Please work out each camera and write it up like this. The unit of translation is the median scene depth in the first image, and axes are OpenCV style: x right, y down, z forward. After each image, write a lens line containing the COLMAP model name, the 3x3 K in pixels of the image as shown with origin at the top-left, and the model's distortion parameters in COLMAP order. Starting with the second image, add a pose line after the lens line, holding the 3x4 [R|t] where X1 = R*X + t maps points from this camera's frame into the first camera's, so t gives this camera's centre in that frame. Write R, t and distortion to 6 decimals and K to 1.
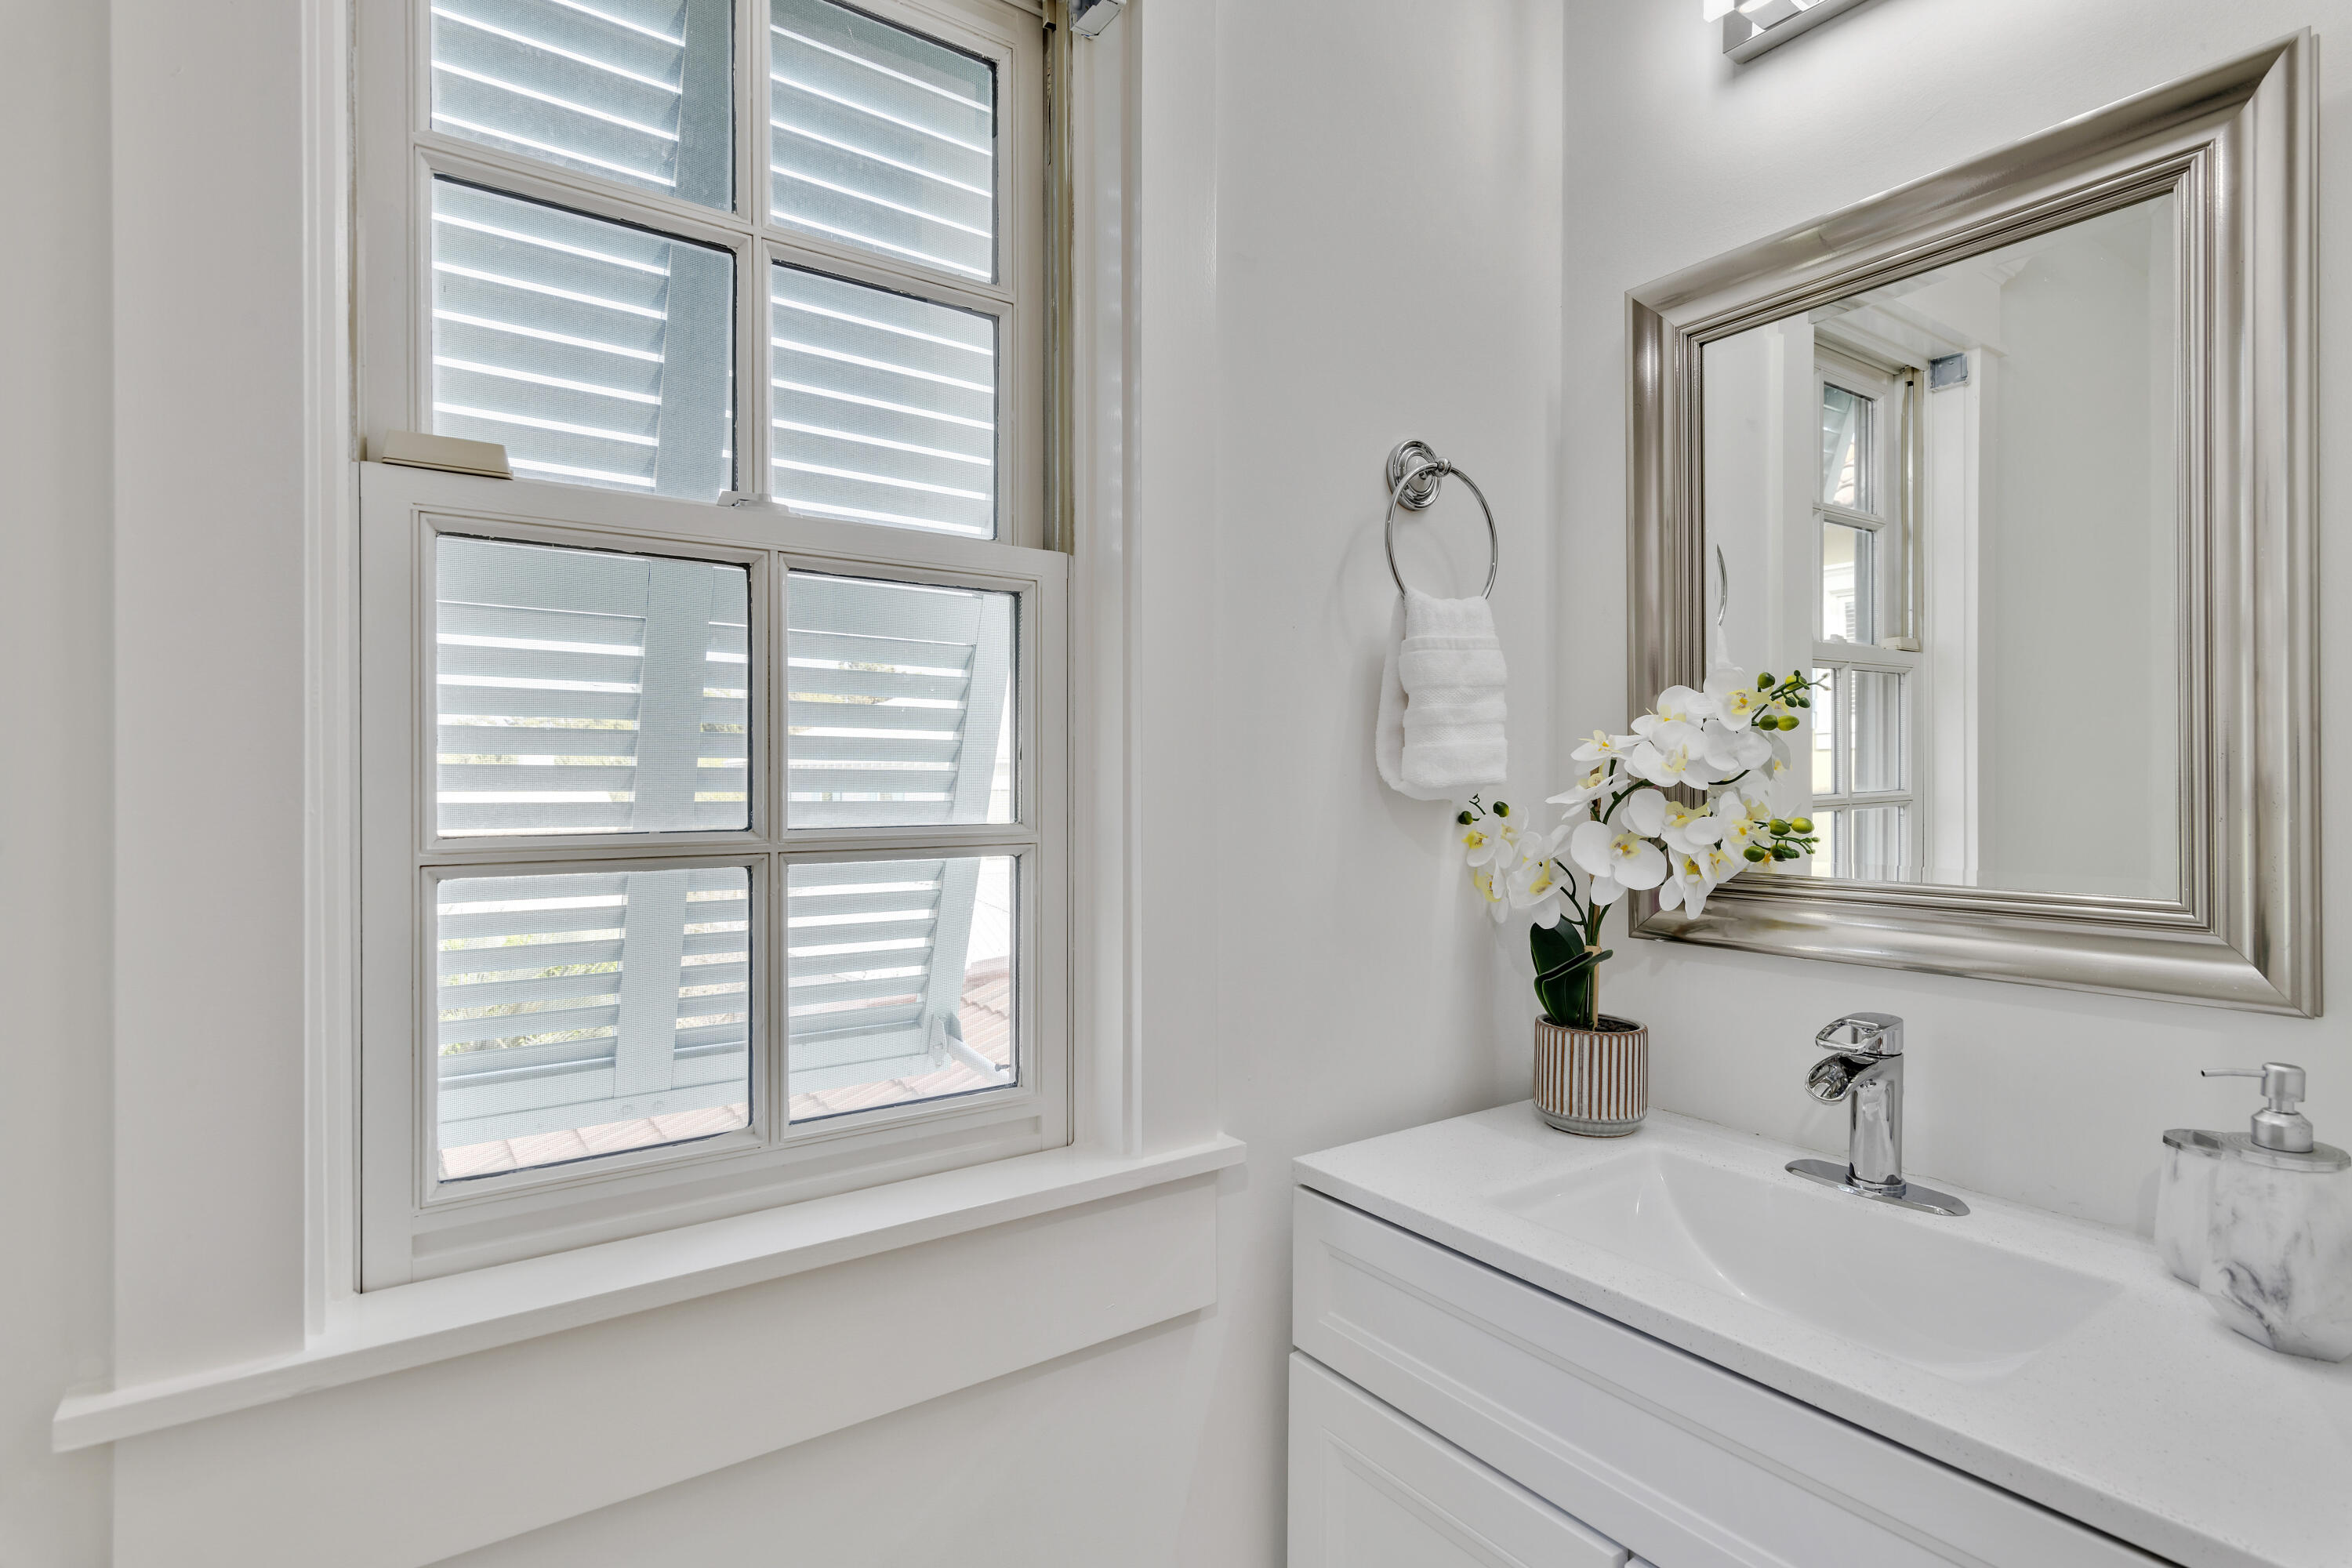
lens RADIAL K [[1140.1, 0, 1169.0], [0, 1140.1, 787.6], [0, 0, 1]] dist [-0.000364, 0.000050]
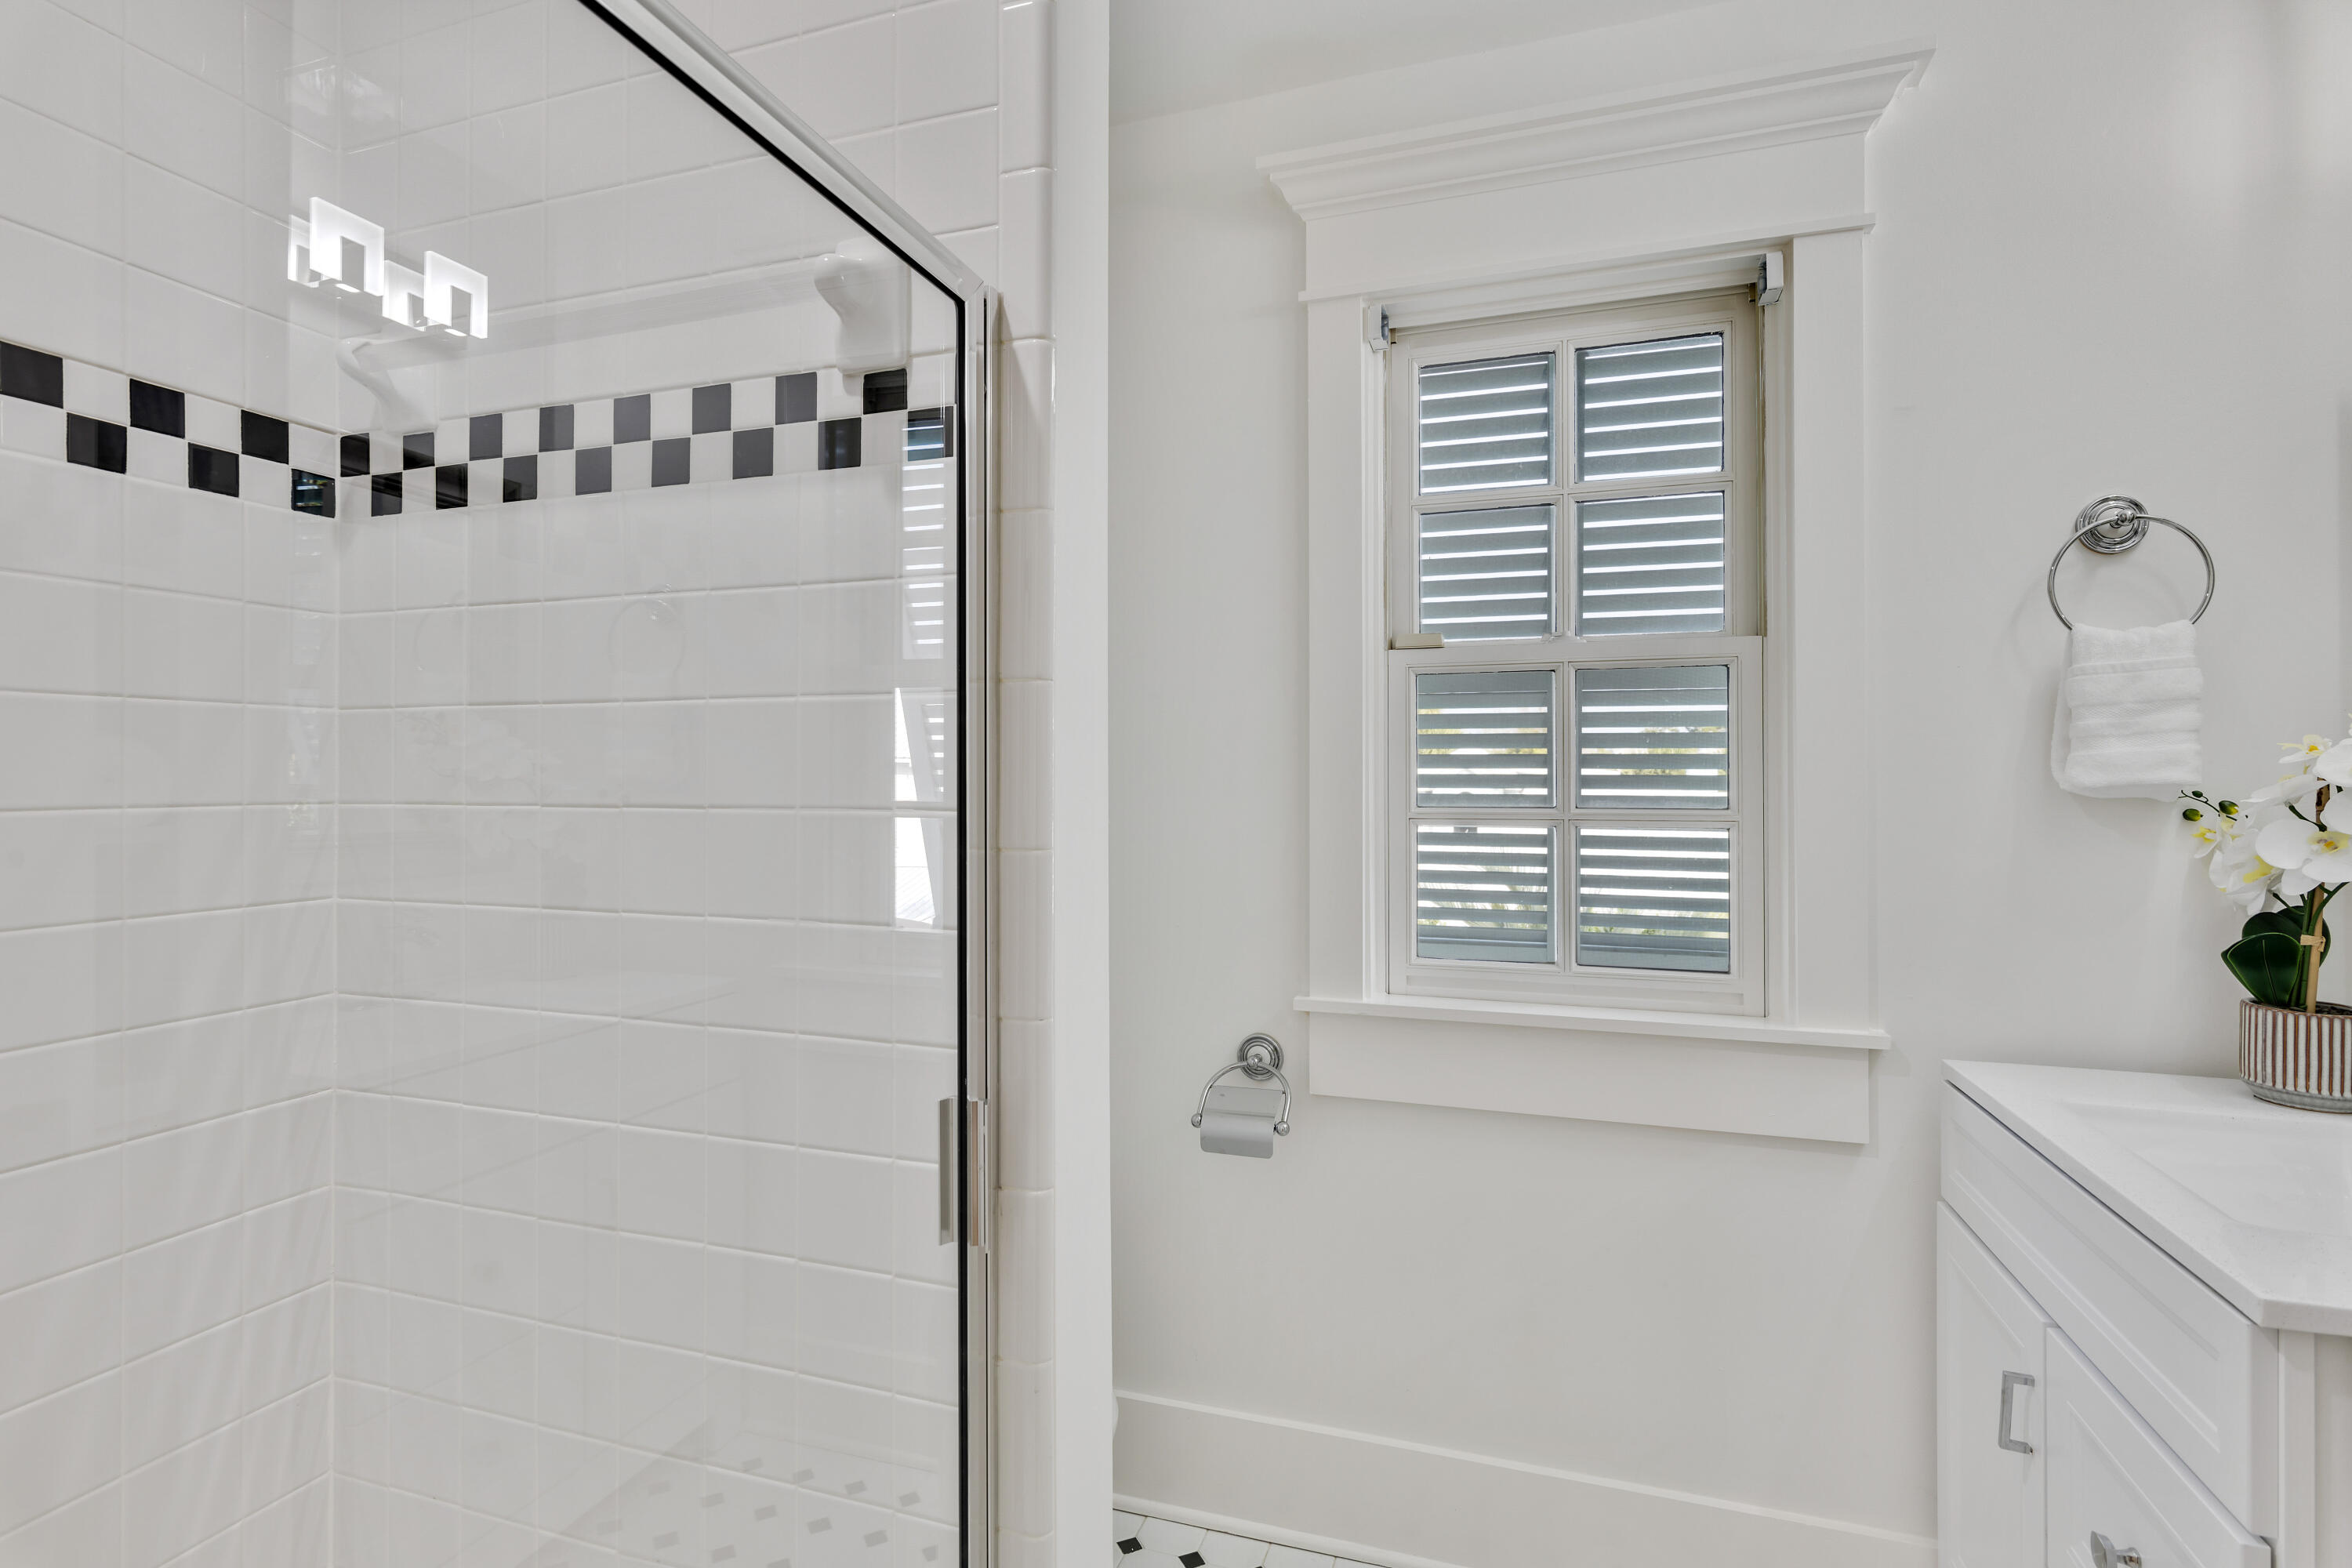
lens RADIAL K [[1140.1, 0, 1169.0], [0, 1140.1, 787.6], [0, 0, 1]] dist [-0.000364, 0.000050]
pose [[0.589047, 0.005251, -0.808081, 0.631069], [-0.003114, 0.999986, 0.004228, -0.001566], [0.808092, 0.000026, 0.589056, -0.520849]]
